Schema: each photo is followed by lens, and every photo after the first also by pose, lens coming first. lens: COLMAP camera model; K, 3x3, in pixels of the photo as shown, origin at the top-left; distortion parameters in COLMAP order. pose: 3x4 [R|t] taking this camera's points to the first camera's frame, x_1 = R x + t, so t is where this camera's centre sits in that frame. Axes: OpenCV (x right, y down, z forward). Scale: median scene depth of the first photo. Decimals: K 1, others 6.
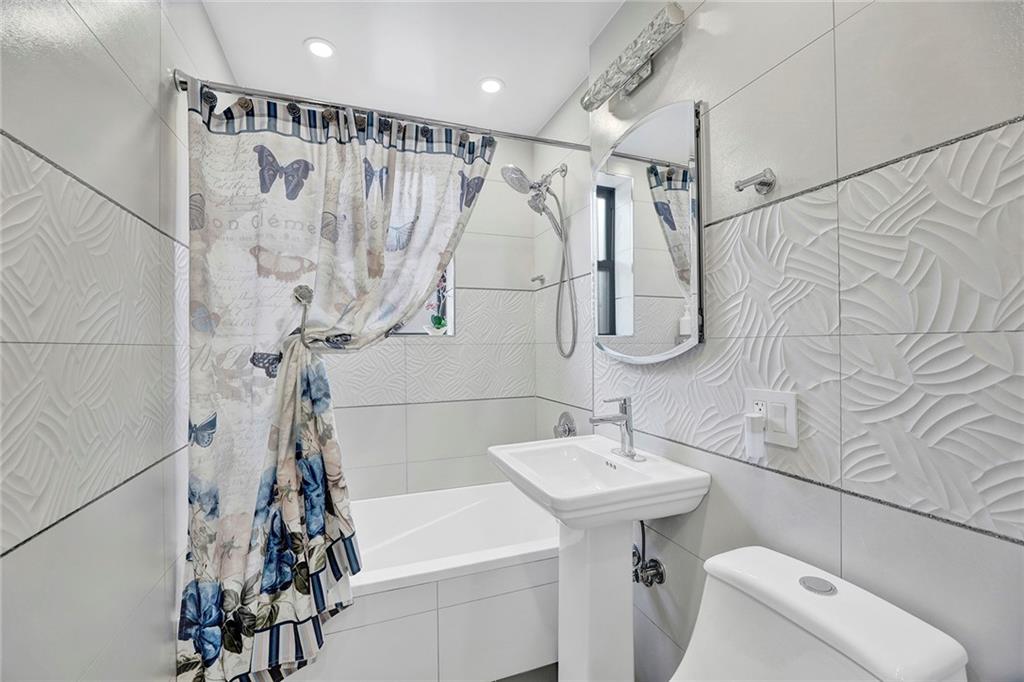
lens RADIAL K [[399.3, 0, 499.9], [0, 399.3, 344.3], [0, 0, 1]] dist [-0.012508, -0.000227]
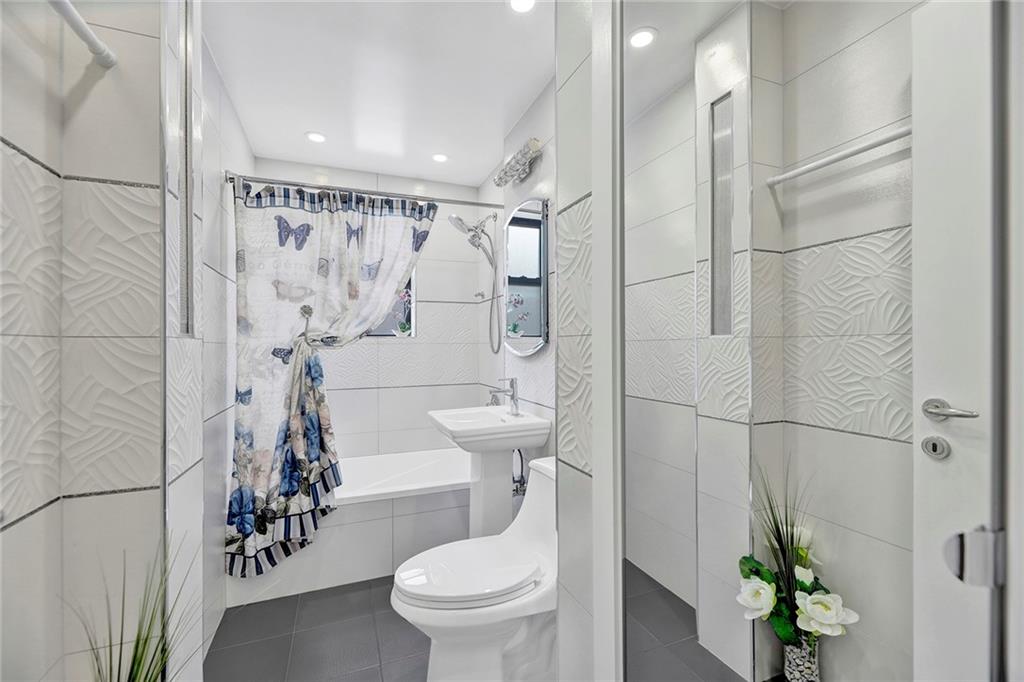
lens RADIAL K [[415.2, 0, 505.0], [0, 415.2, 342.3], [0, 0, 1]] dist [-0.001967, -0.000337]
pose [[0.999738, 0.004876, 0.022363, 0.254516], [-0.004789, 0.999981, -0.003955, -0.000009], [-0.022382, 0.003847, 0.999742, -0.657631]]
